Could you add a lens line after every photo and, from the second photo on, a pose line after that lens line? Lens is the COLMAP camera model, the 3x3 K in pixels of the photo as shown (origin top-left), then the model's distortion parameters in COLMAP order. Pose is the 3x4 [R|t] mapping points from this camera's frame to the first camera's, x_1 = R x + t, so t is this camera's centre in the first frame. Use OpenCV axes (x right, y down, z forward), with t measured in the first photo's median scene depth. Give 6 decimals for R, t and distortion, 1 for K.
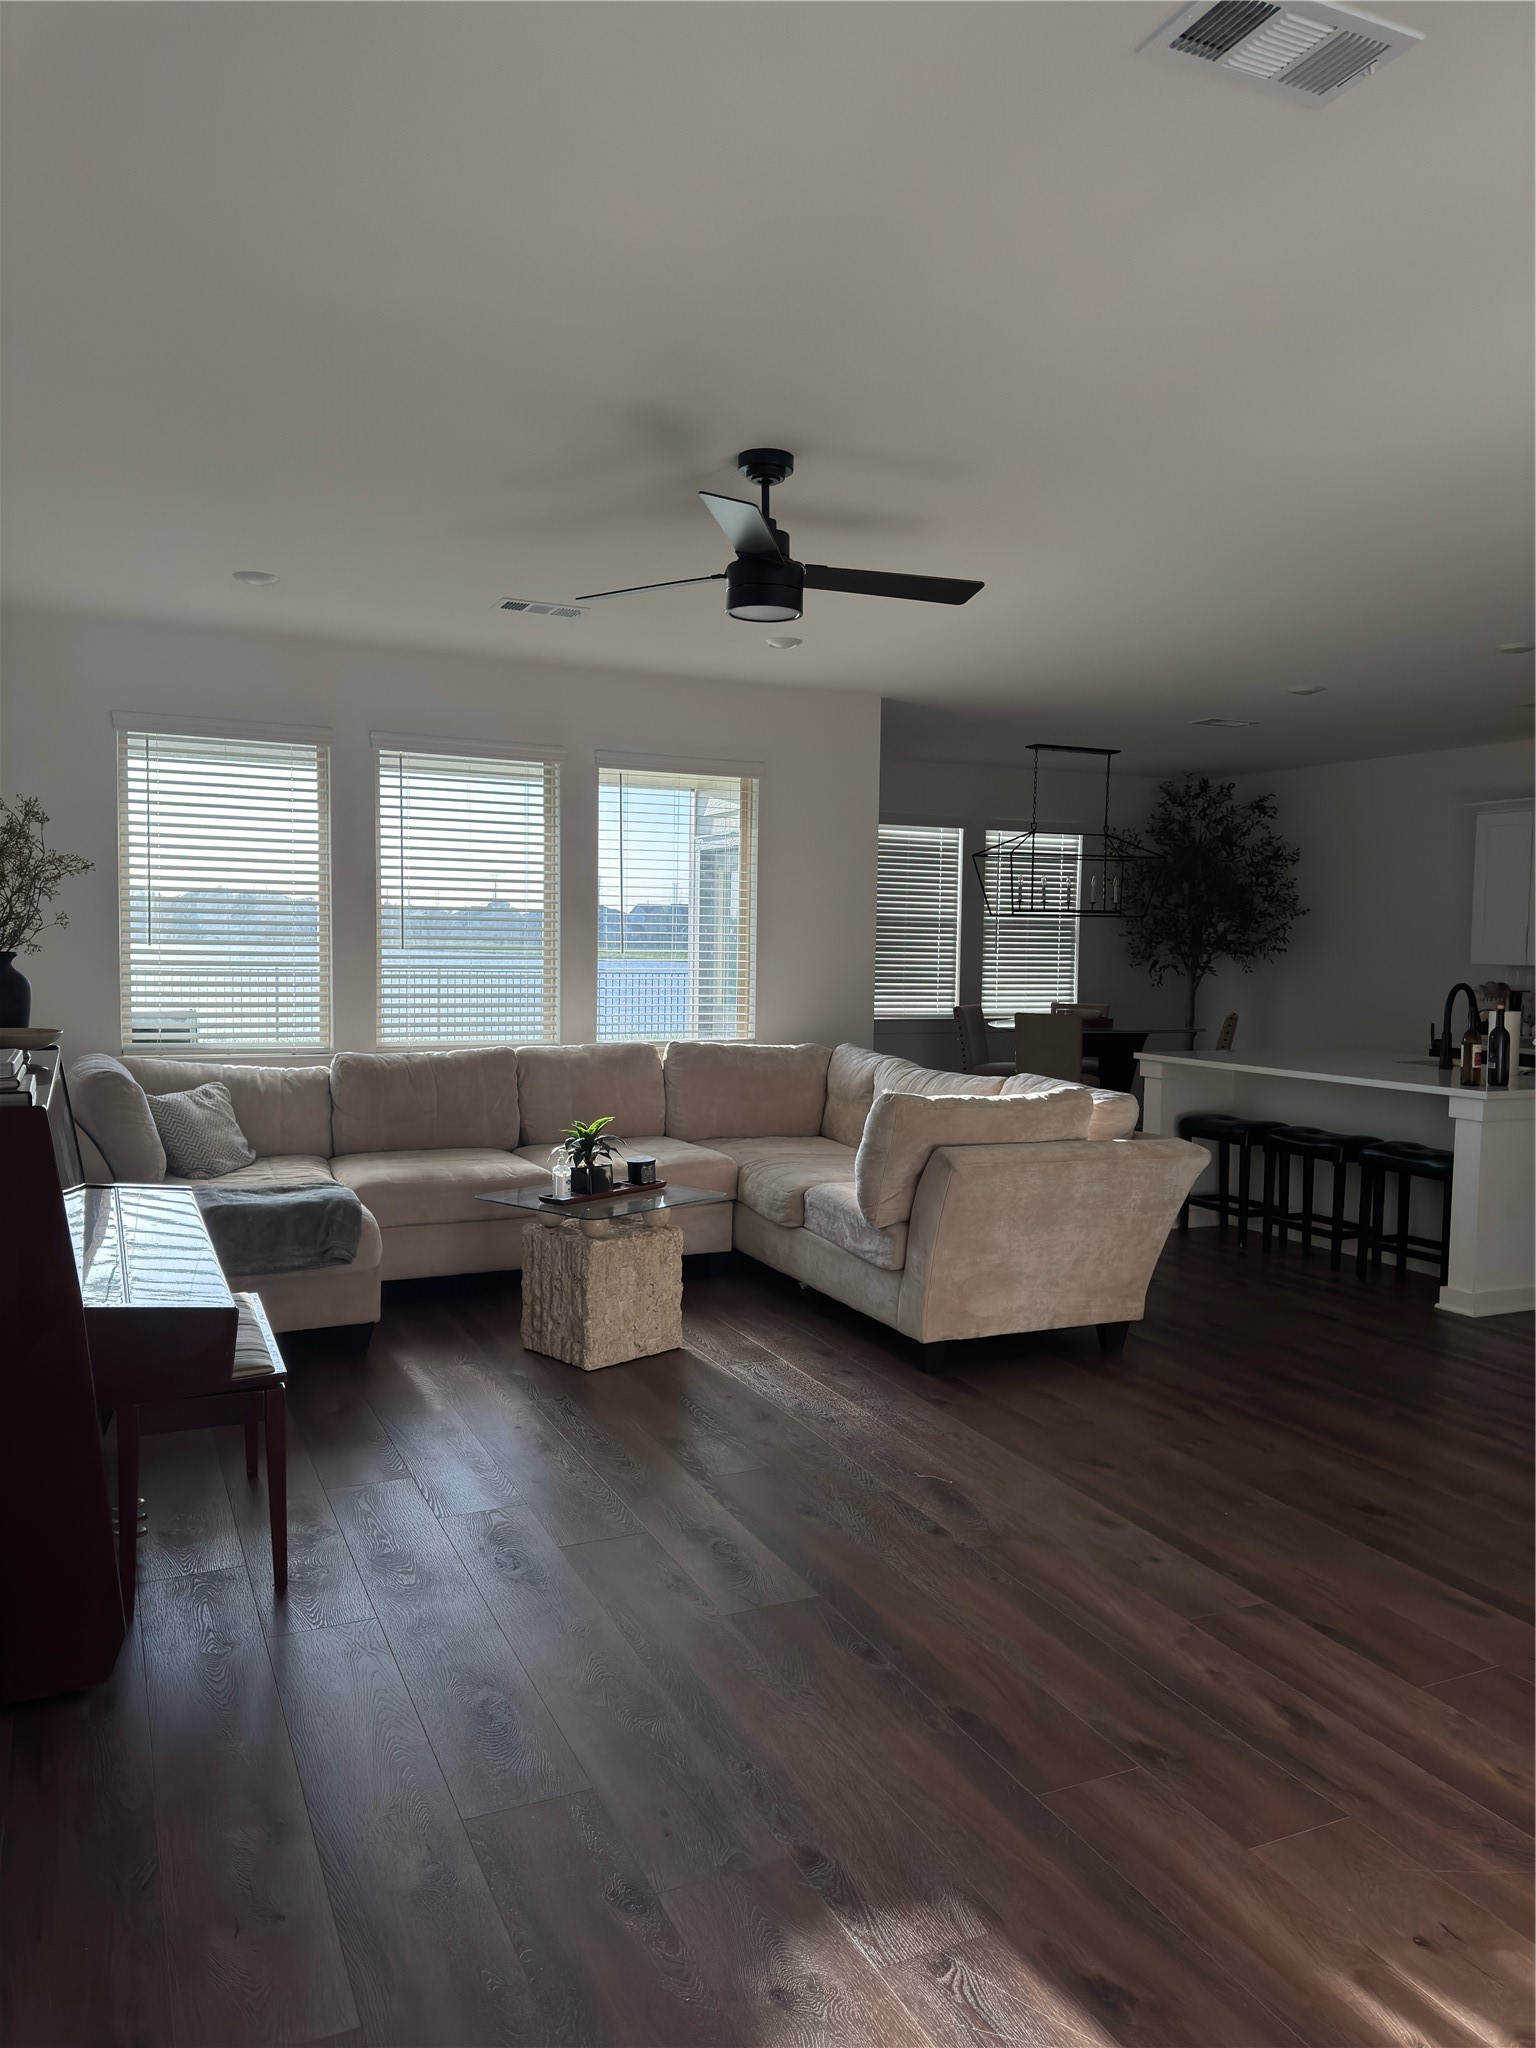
lens RADIAL K [[1399.1, 0, 768.0], [0, 1399.1, 1024.0], [0, 0, 1]] dist [0.001438, -0.001298]
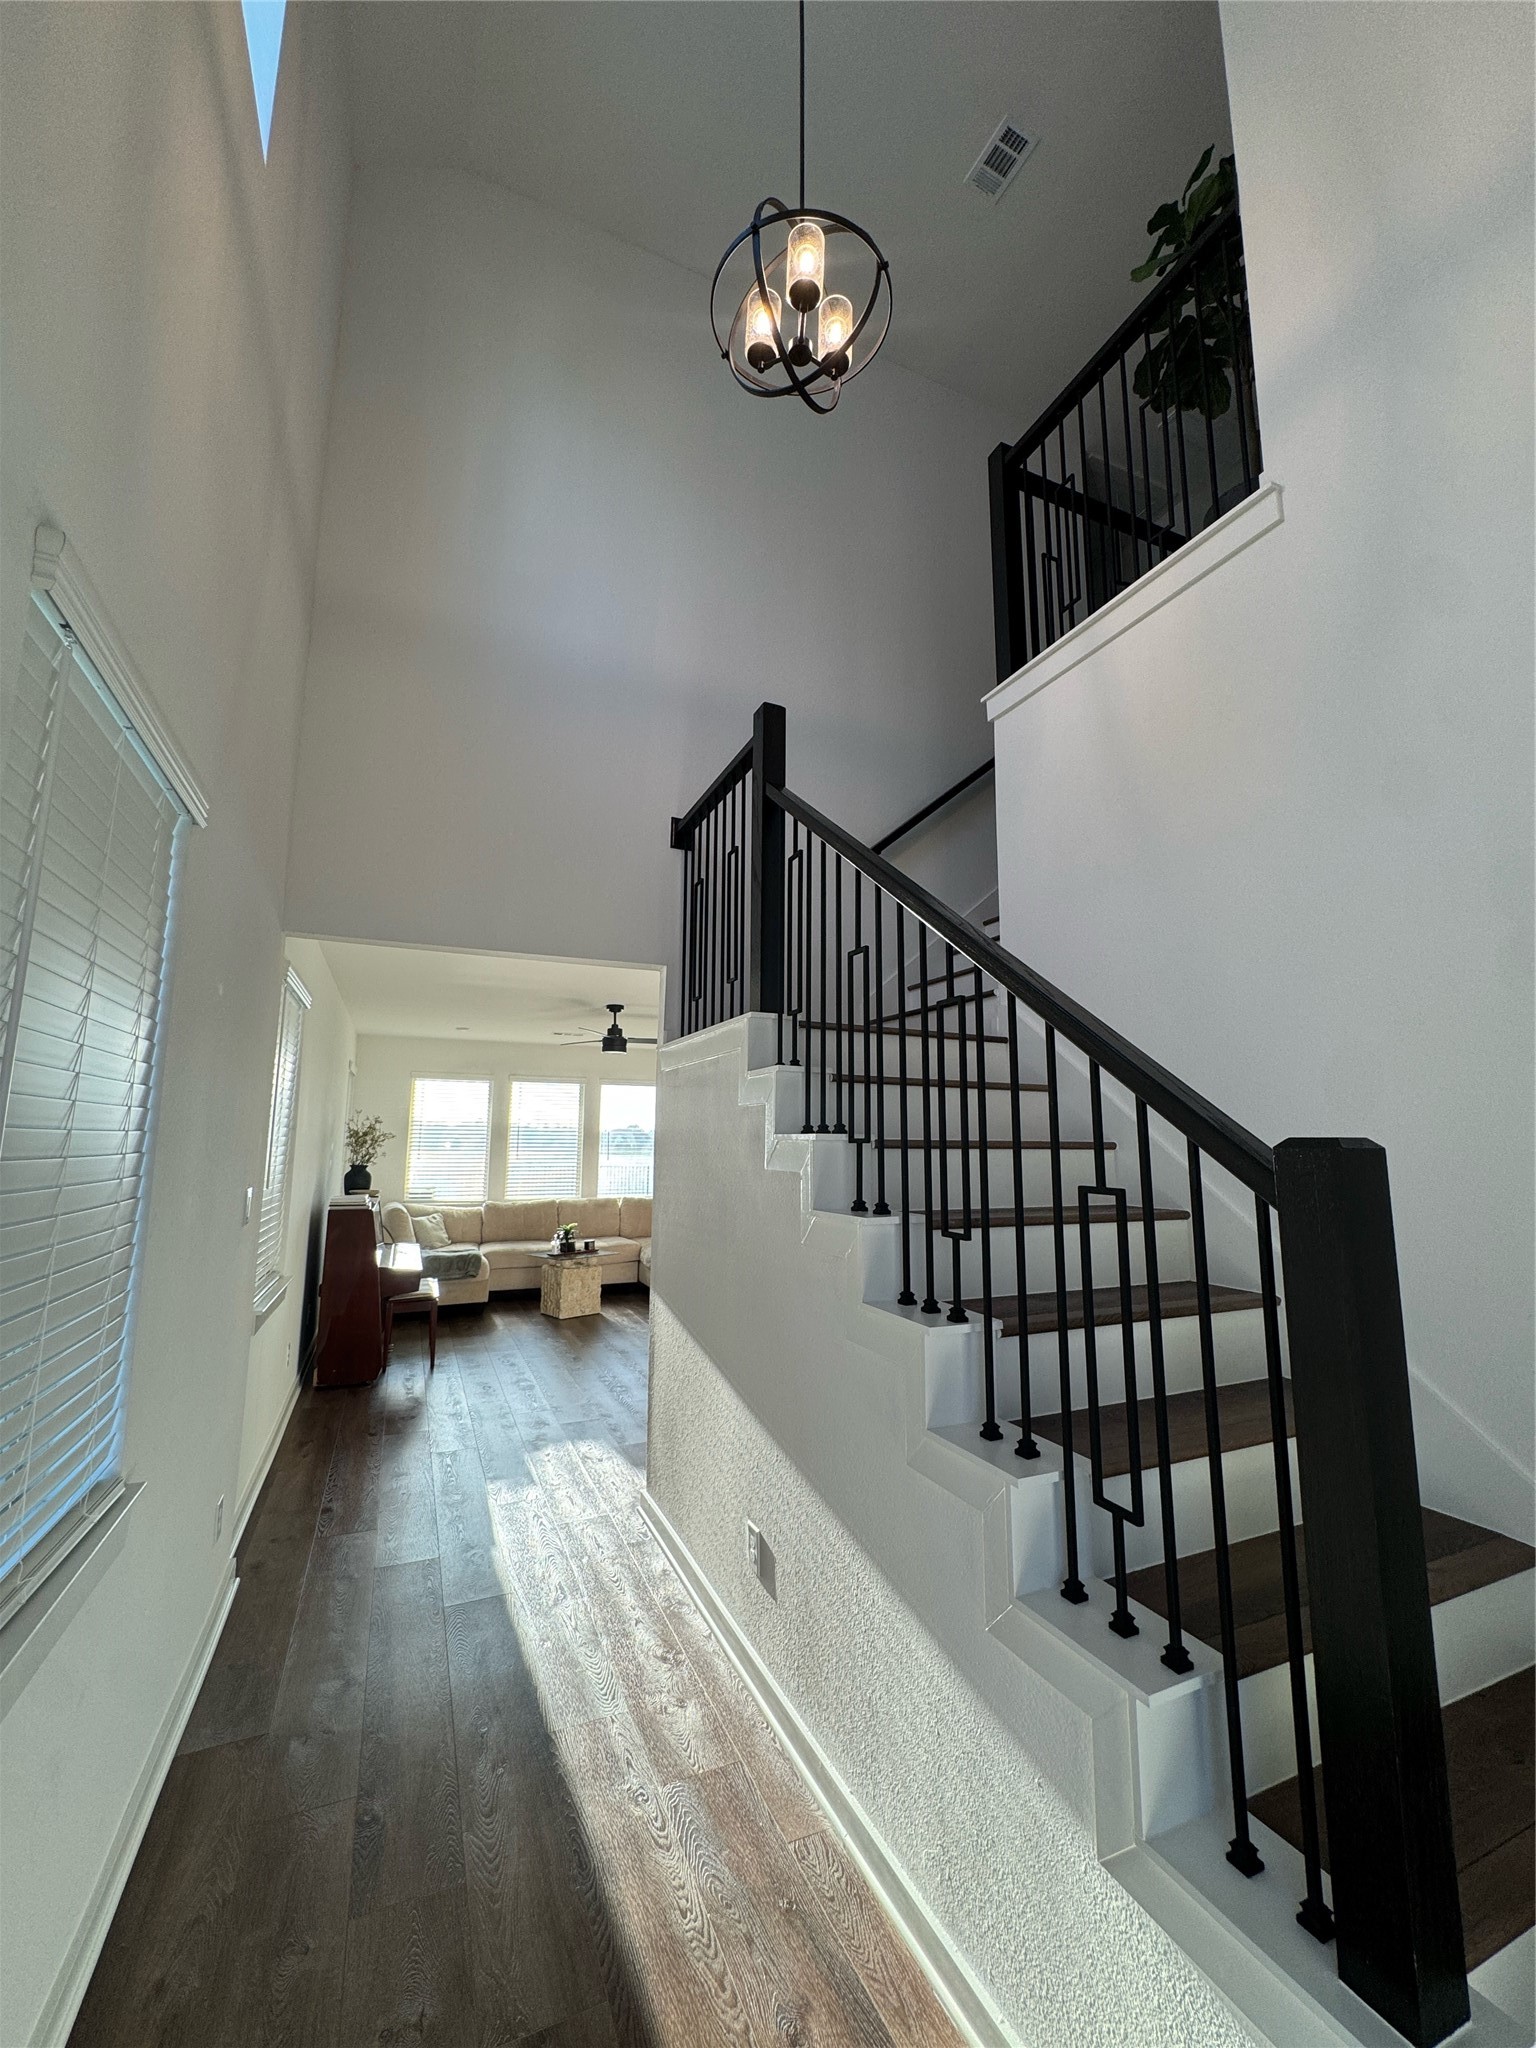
lens RADIAL K [[820.7, 0, 768.0], [0, 820.7, 1024.0], [0, 0, 1]] dist [-0.003633, 0.000463]
pose [[0.999263, -0.011987, -0.036461, 0.320177], [0.004226, 0.978568, -0.205882, 0.016298], [0.038148, 0.205576, 0.977897, -0.618349]]
